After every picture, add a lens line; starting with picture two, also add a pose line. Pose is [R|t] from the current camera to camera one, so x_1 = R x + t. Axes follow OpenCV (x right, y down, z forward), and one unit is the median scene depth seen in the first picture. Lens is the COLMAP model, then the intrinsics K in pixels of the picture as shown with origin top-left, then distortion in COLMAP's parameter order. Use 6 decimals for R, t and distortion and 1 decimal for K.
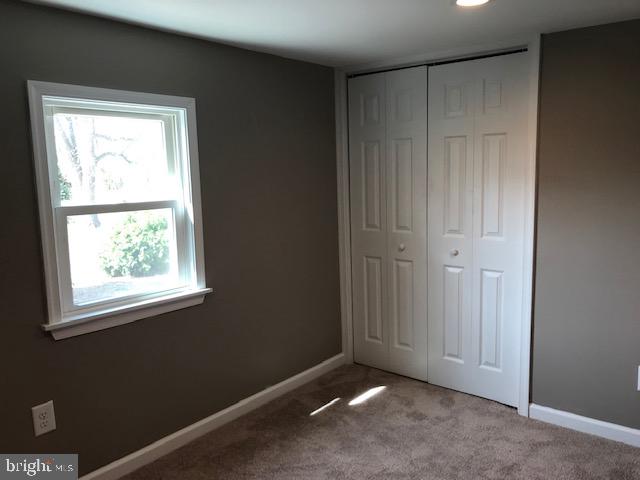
lens RADIAL K [[519.4, 0, 316.1], [0, 519.4, 240.1], [0, 0, 1]] dist [0.002650, -0.019027]
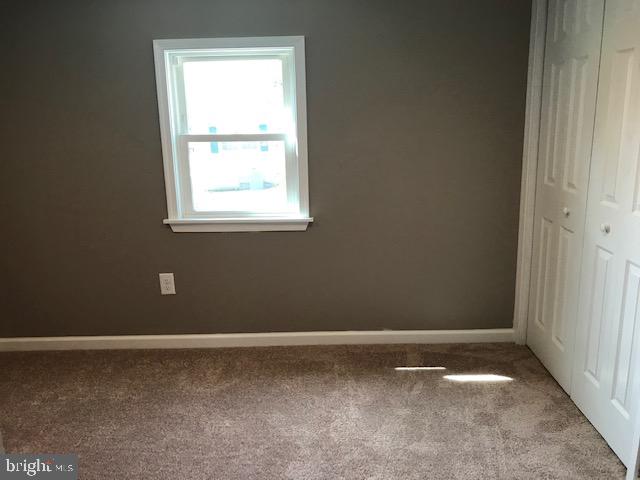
lens RADIAL K [[519.4, 0, 319.2], [0, 519.4, 240.9], [0, 0, 1]] dist [0.002650, -0.019027]
pose [[0.629157, 0.194551, -0.752536, 0.604294], [-0.095561, 0.980185, 0.173511, -0.047489], [0.771381, -0.037252, 0.635282, 0.313573]]
